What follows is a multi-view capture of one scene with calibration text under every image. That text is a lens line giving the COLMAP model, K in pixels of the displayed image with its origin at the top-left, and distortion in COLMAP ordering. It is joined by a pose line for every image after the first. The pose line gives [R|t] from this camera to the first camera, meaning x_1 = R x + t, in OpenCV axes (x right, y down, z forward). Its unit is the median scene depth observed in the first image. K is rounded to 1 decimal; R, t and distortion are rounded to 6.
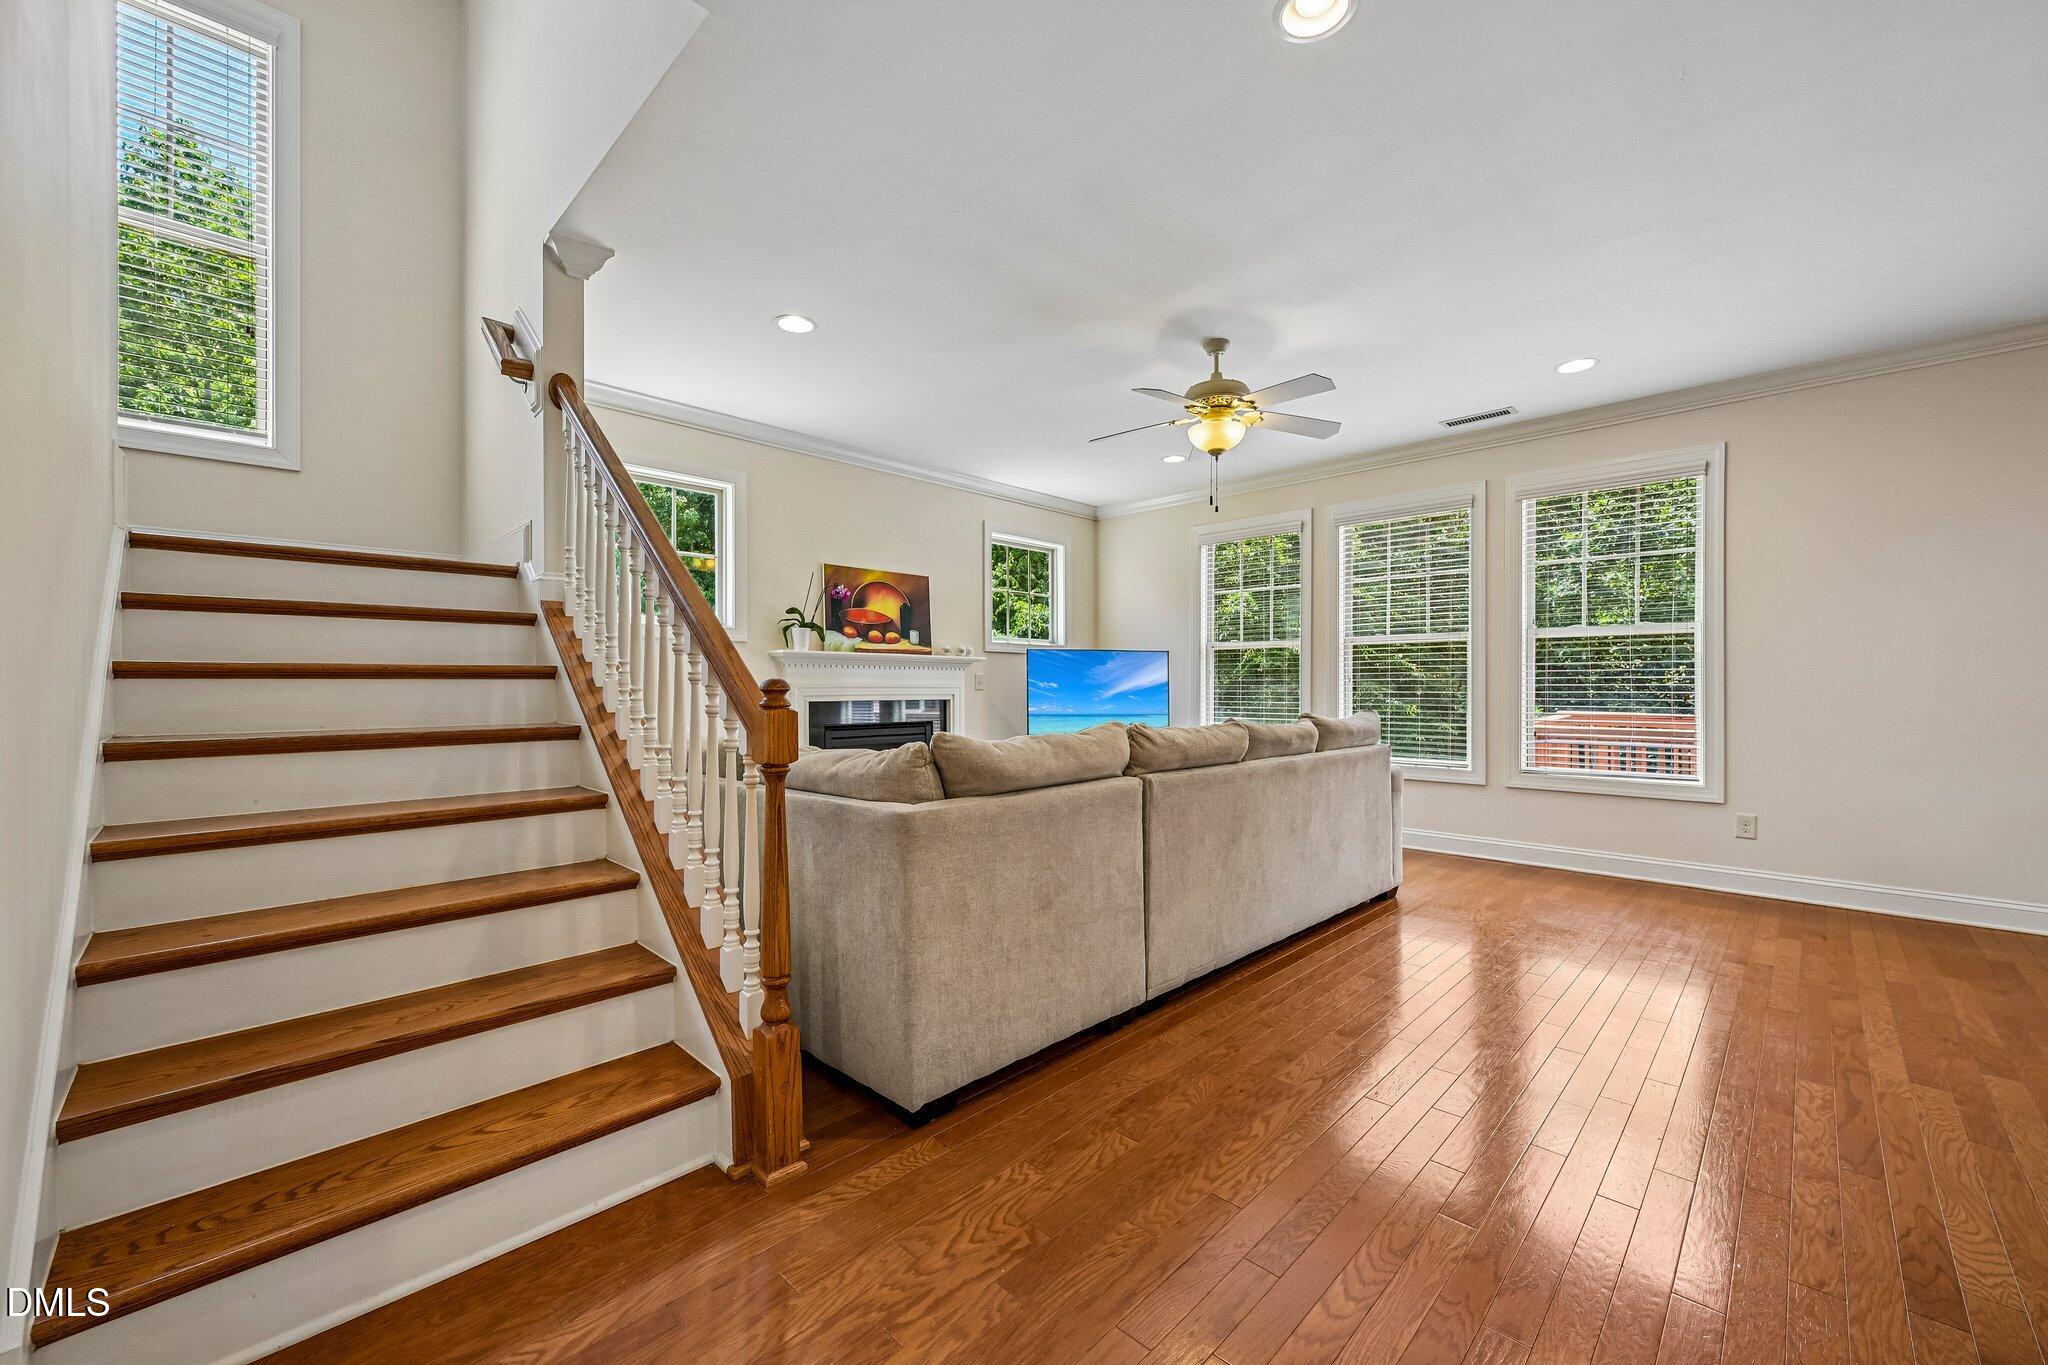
lens RADIAL K [[817.4, 0, 1022.4], [0, 817.4, 678.6], [0, 0, 1]] dist [-0.003048, 0.000620]
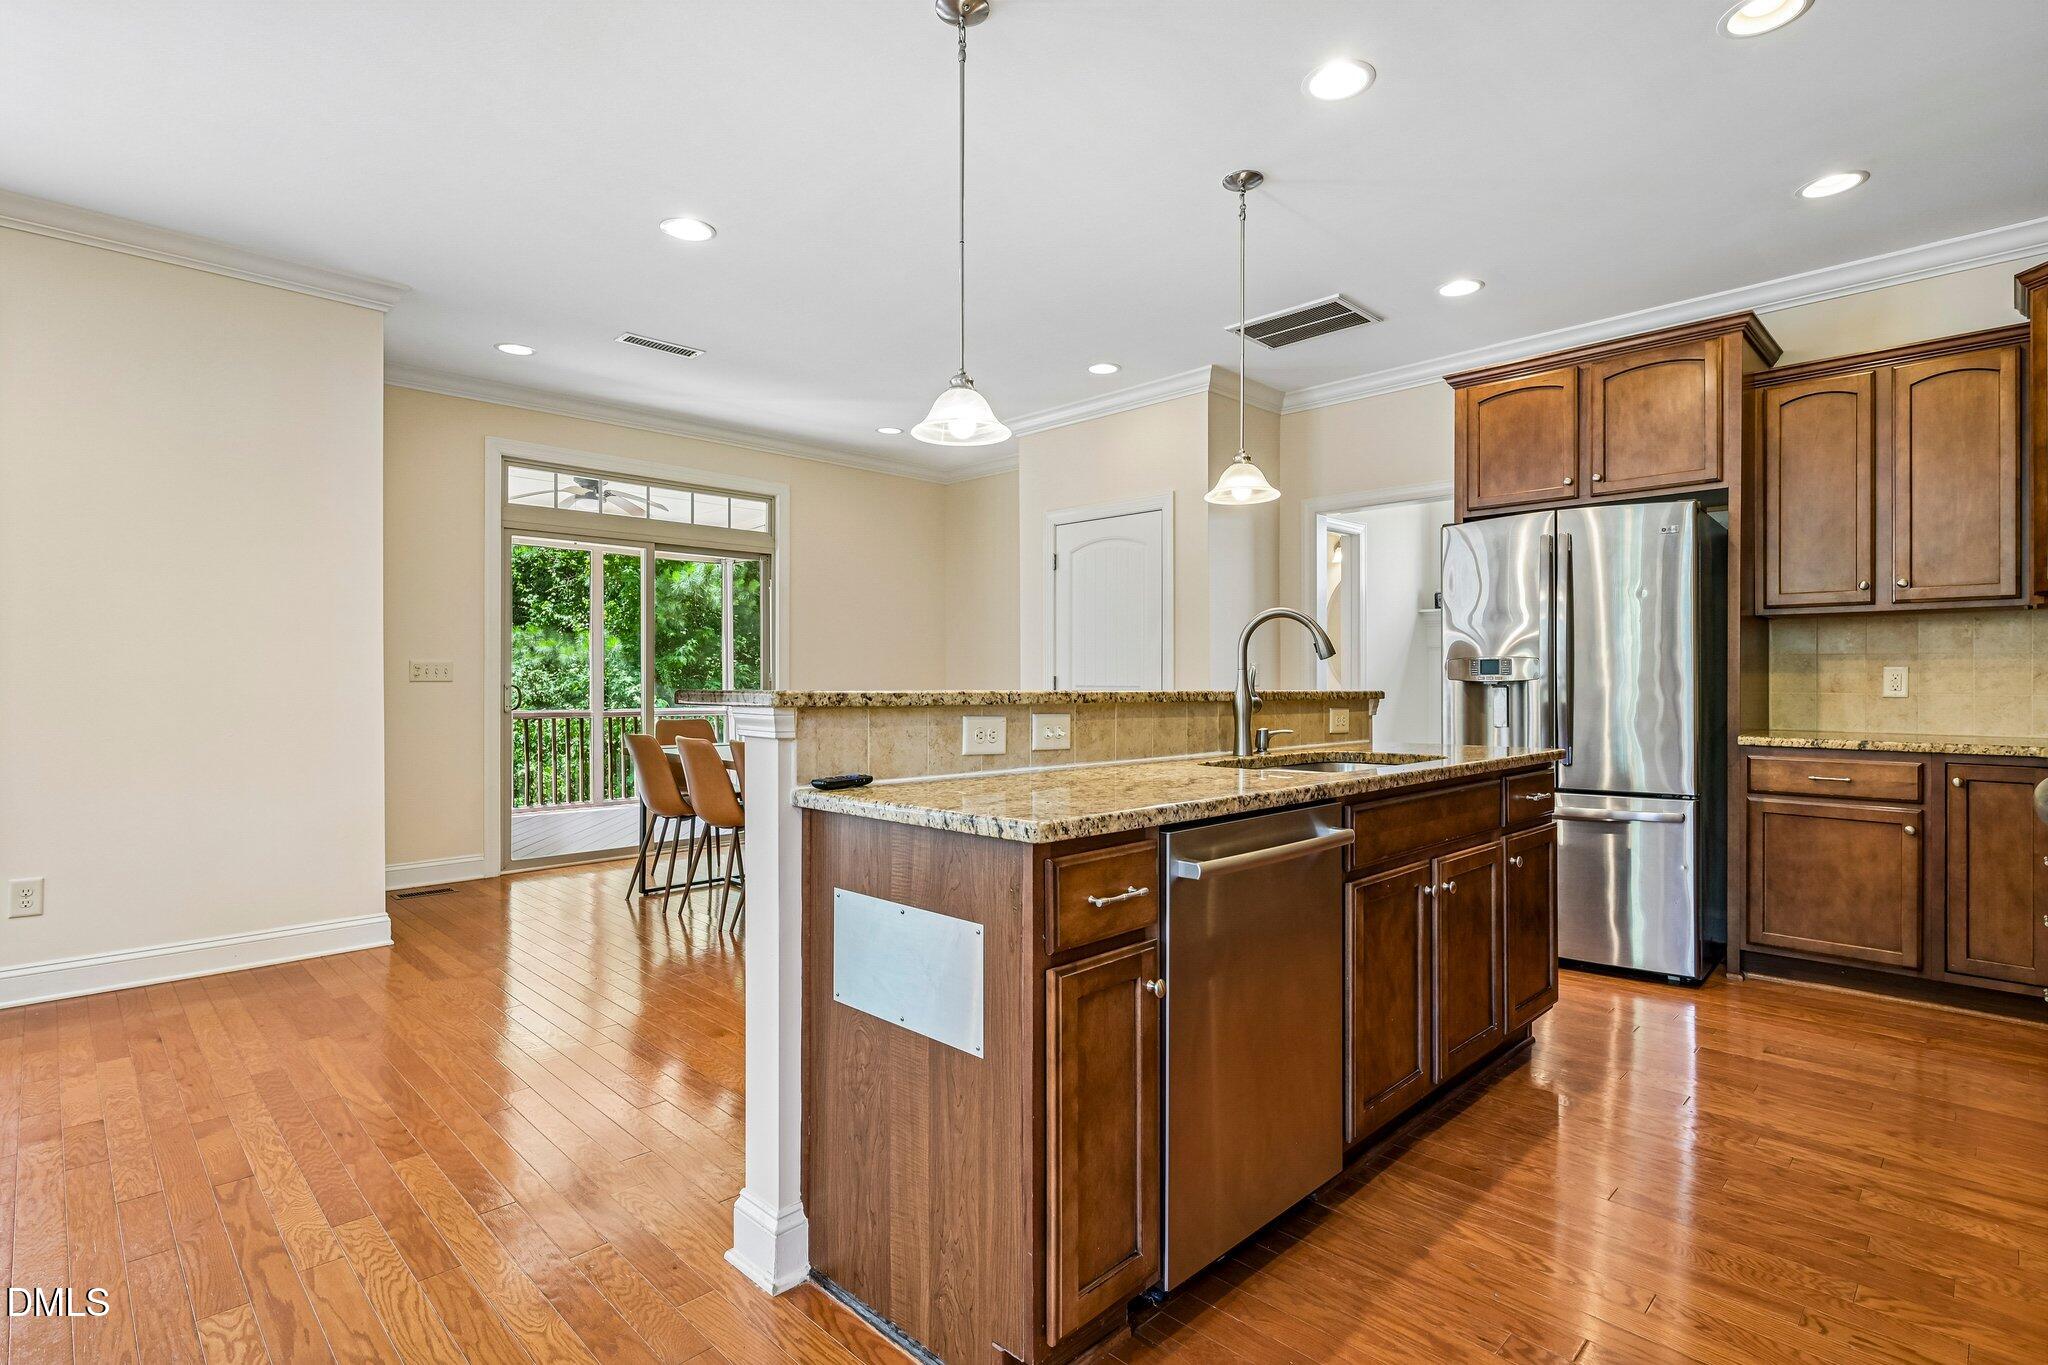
lens RADIAL K [[993.3, 0, 1017.4], [0, 993.3, 684.0], [0, 0, 1]] dist [-0.008790, 0.001786]
pose [[0.015353, -0.006822, 0.999859, 0.092663], [-0.007483, 0.999948, 0.006938, 0.002165], [-0.999854, -0.007589, 0.015301, 0.154315]]
